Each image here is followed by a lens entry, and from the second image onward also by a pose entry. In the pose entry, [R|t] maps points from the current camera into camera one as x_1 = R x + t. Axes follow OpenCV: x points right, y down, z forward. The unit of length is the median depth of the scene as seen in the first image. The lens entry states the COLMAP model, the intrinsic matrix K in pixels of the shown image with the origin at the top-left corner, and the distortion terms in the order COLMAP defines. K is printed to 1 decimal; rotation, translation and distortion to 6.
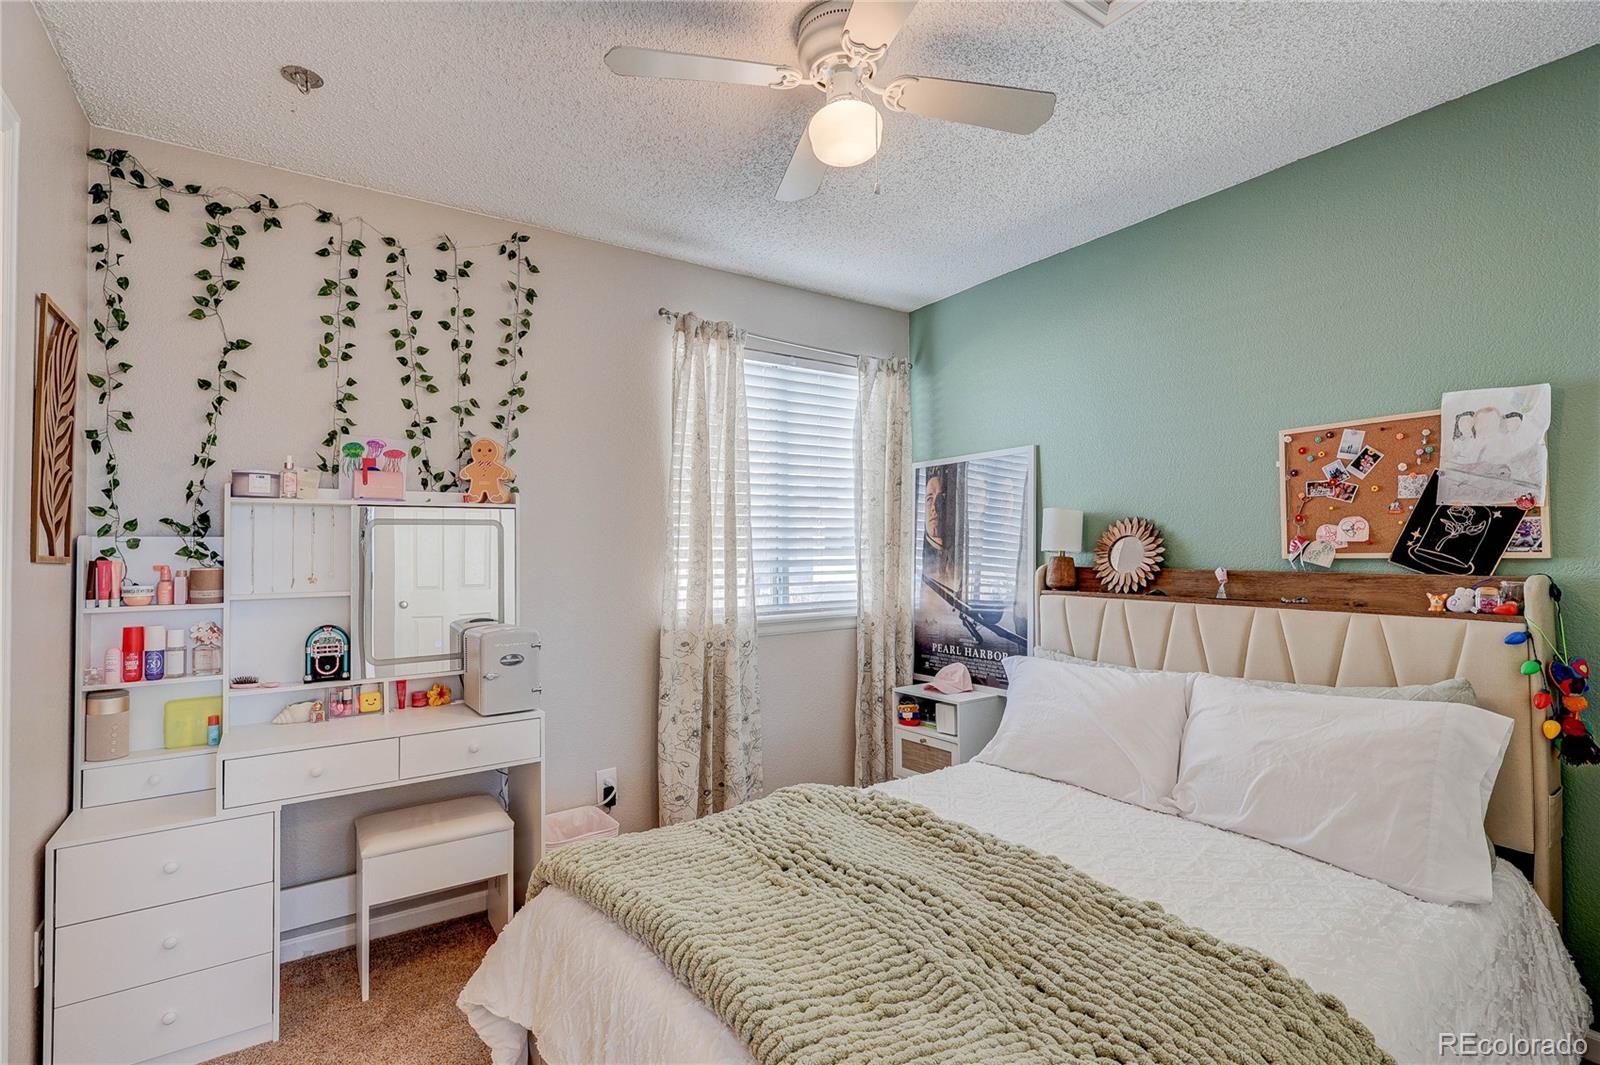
lens RADIAL K [[737.7, 0, 807.1], [0, 737.7, 536.2], [0, 0, 1]] dist [-0.008850, 0.002425]
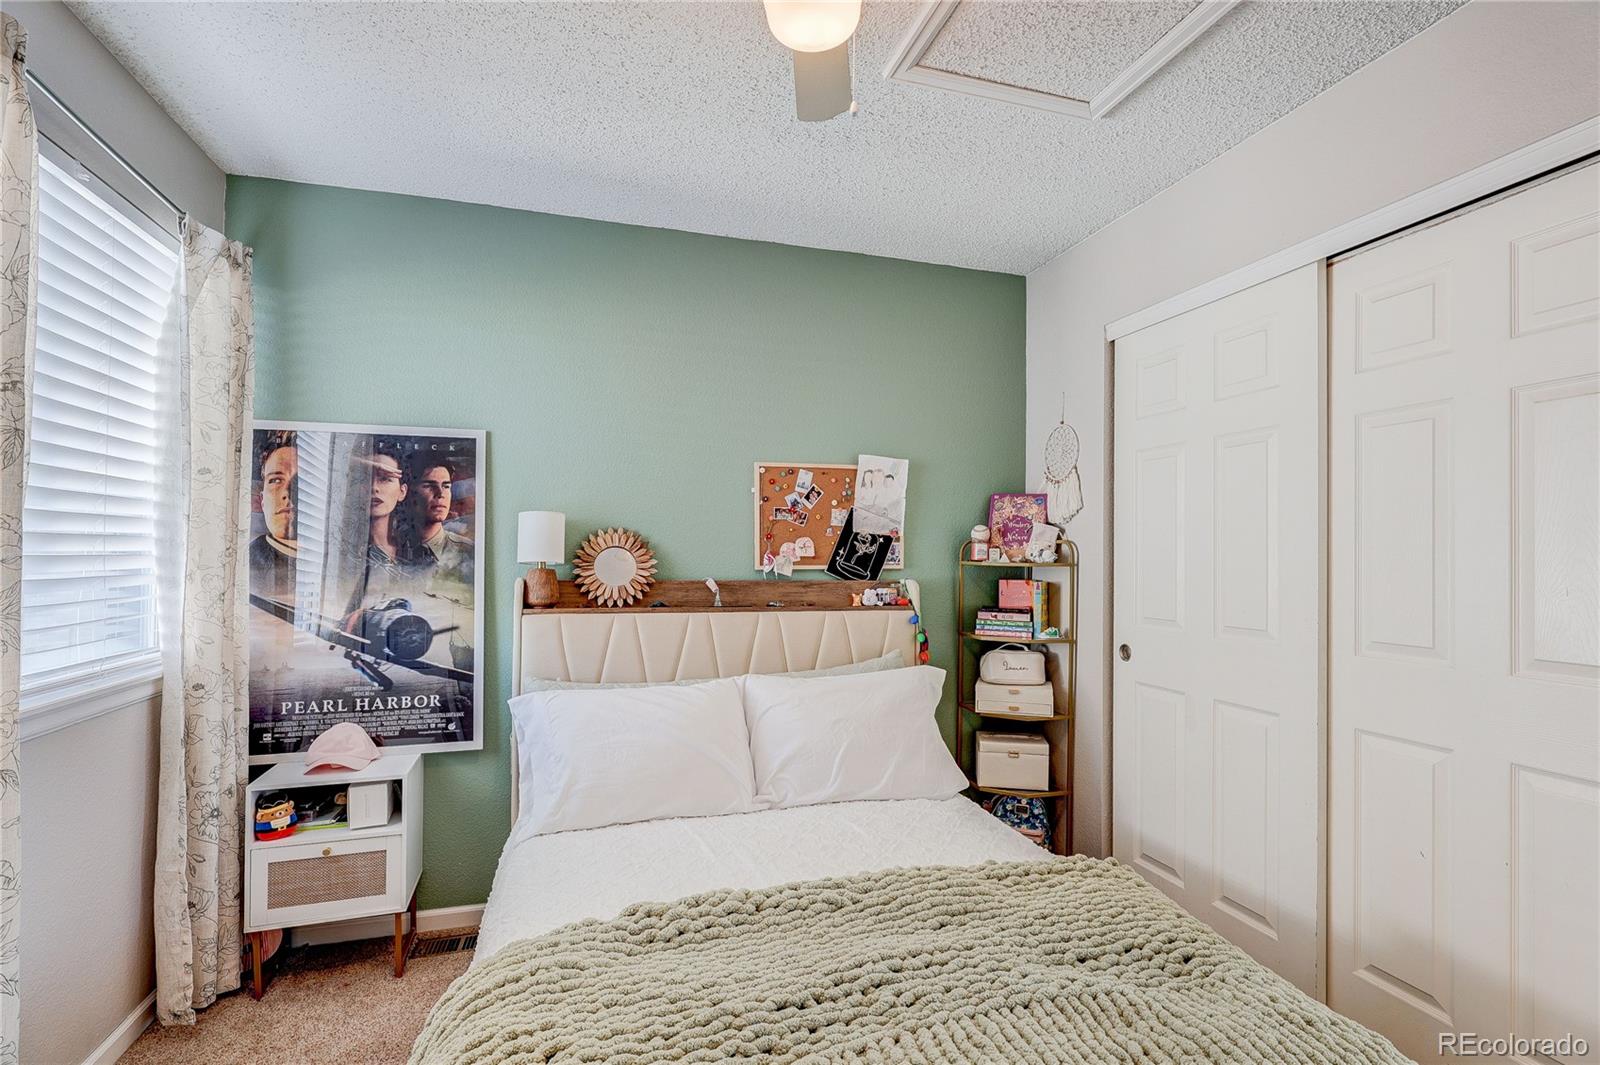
lens RADIAL K [[737.7, 0, 805.6], [0, 737.7, 544.5], [0, 0, 1]] dist [-0.008850, 0.002425]
pose [[0.314035, 0.025088, 0.949080, -0.485949], [-0.025815, 0.999507, -0.017880, 0.009209], [-0.949060, -0.018885, 0.314528, 0.578908]]
